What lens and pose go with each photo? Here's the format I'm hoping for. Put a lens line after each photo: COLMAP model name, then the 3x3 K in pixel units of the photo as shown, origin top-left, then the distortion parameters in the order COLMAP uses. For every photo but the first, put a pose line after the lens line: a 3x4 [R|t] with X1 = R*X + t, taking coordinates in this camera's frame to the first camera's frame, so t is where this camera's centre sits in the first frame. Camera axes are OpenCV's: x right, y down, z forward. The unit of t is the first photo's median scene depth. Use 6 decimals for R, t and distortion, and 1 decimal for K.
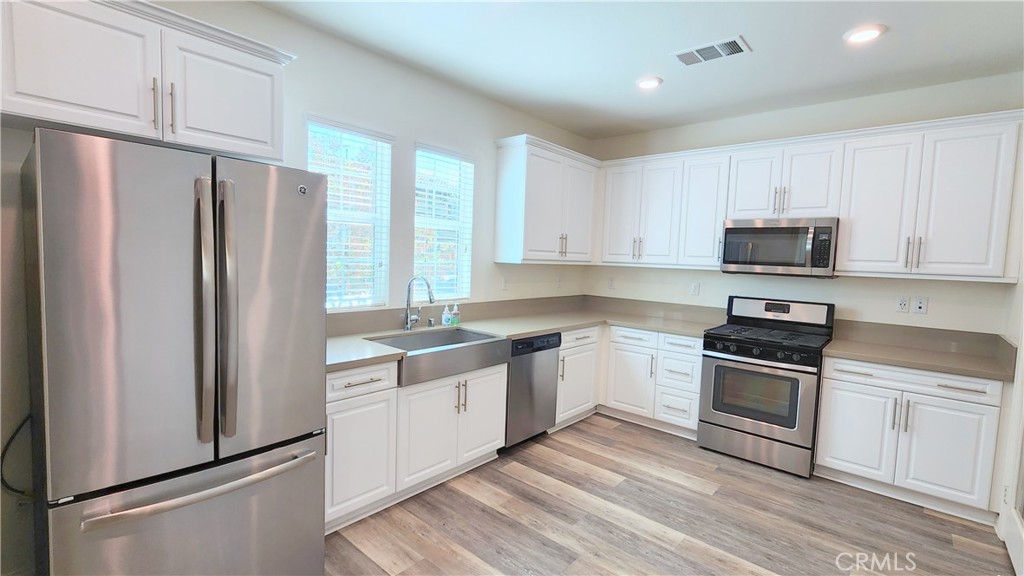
lens RADIAL K [[450.5, 0, 512.0], [0, 450.5, 288.0], [0, 0, 1]] dist [0.001522, -0.000341]
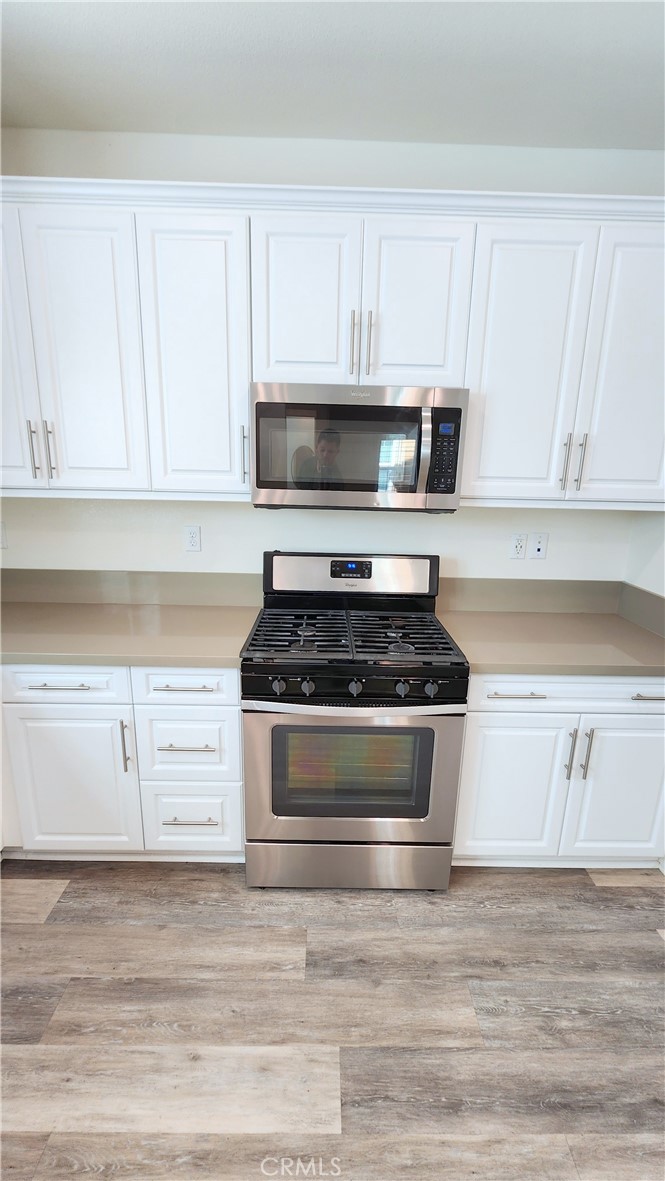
lens RADIAL K [[487.7, 0, 332.5], [0, 487.7, 590.5], [0, 0, 1]] dist [-0.001620, 0.000037]
pose [[0.743782, -0.178247, 0.644218, 0.213058], [0.050753, 0.976066, 0.211469, -0.057257], [-0.666493, -0.124591, 0.735027, 0.630513]]
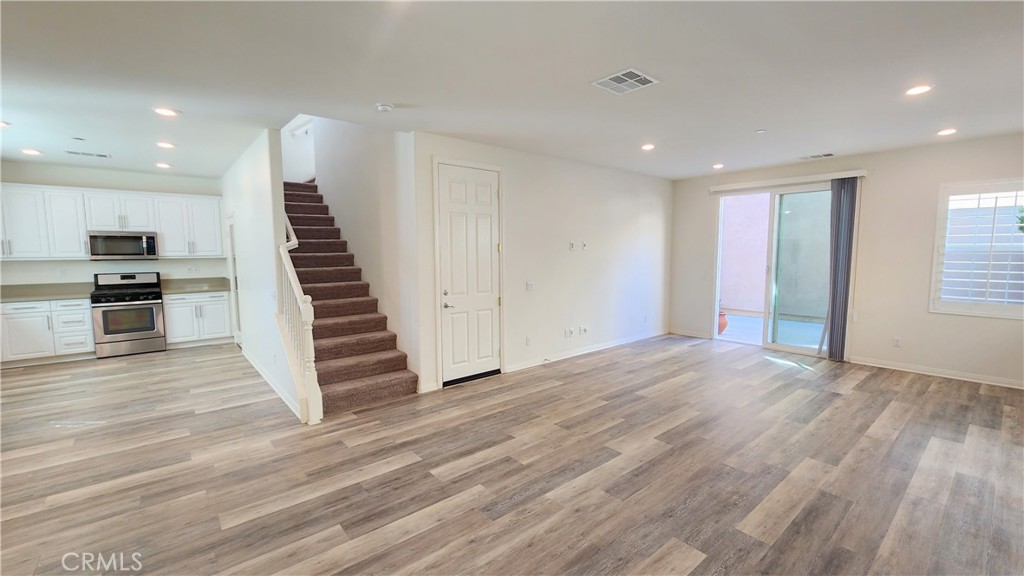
lens RADIAL K [[422.9, 0, 515.3], [0, 422.9, 289.7], [0, 0, 1]] dist [-0.001620, 0.000037]
pose [[0.140725, -0.126064, 0.981990, -0.999033], [0.077720, 0.990206, 0.115981, 0.016842], [-0.986994, 0.059999, 0.149144, -0.931582]]
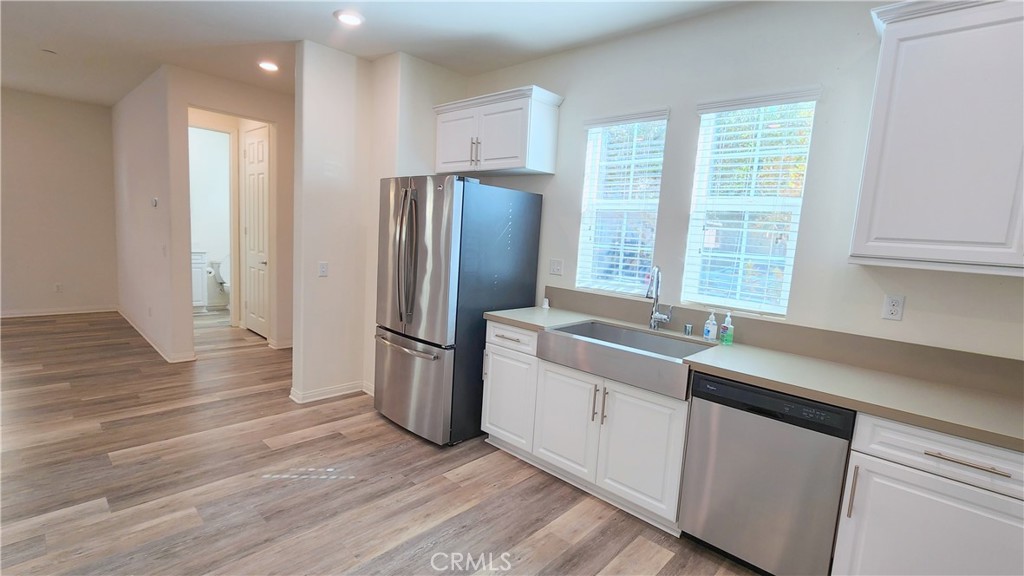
lens RADIAL K [[466.0, 0, 520.4], [0, 466.0, 289.3], [0, 0, 1]] dist [-0.000601, -0.000074]
pose [[-0.011153, 0.081246, -0.996632, 0.609304], [-0.135964, 0.987314, 0.082008, -0.019203], [0.990651, 0.136421, 0.000035, 0.675143]]
